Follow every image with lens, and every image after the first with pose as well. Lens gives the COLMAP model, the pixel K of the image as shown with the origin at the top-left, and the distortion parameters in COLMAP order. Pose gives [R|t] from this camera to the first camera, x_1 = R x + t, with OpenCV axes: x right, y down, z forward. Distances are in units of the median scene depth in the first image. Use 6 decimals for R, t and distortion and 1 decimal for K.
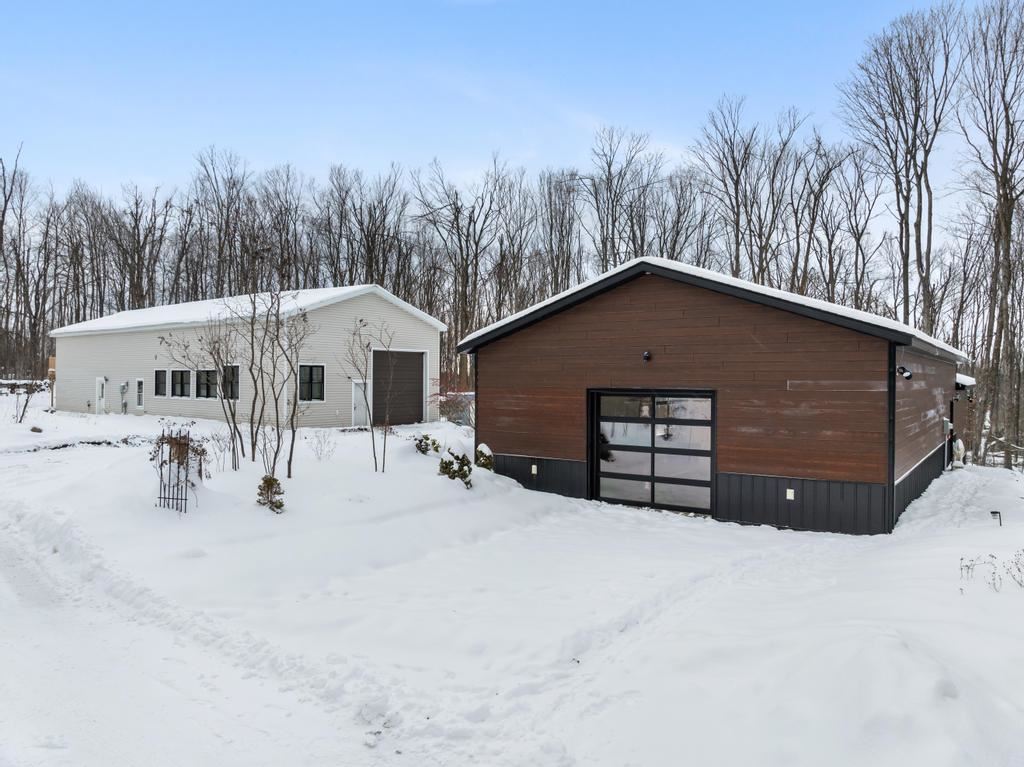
lens RADIAL K [[736.4, 0, 521.8], [0, 736.4, 384.5], [0, 0, 1]] dist [-0.055789, 0.026914]
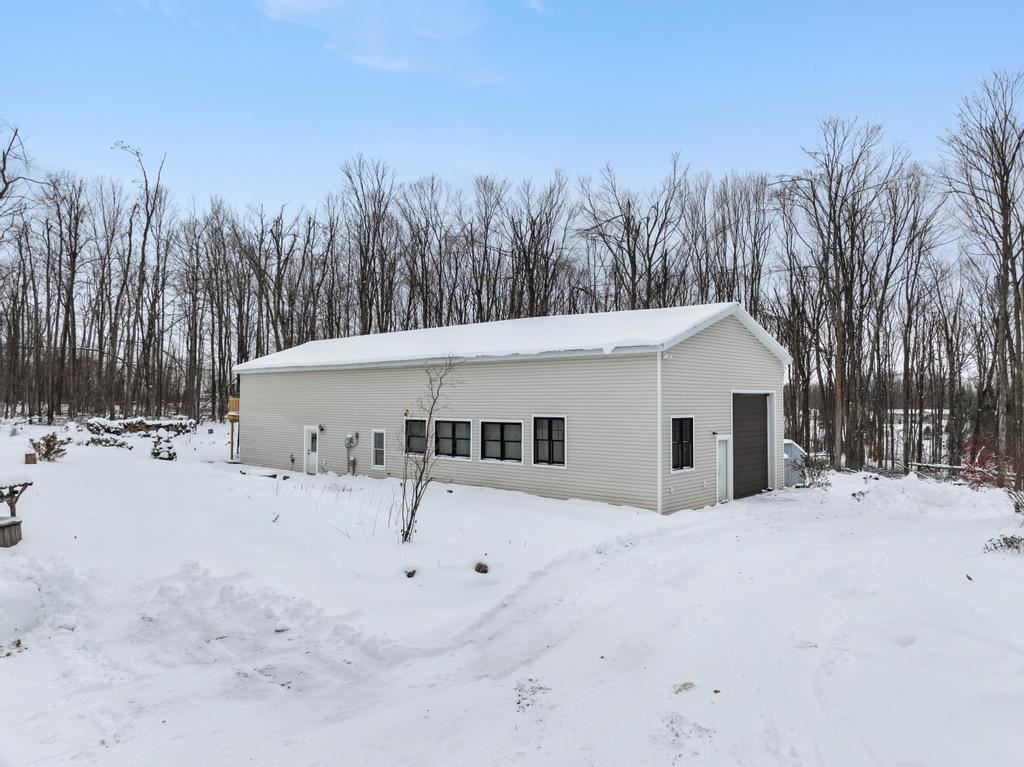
lens RADIAL K [[736.4, 0, 513.8], [0, 736.4, 385.5], [0, 0, 1]] dist [-0.055789, 0.026914]
pose [[0.996976, -0.007714, -0.077331, -0.361915], [0.005305, 0.999496, -0.031313, -0.033008], [0.077534, 0.030808, 0.996514, 0.267808]]
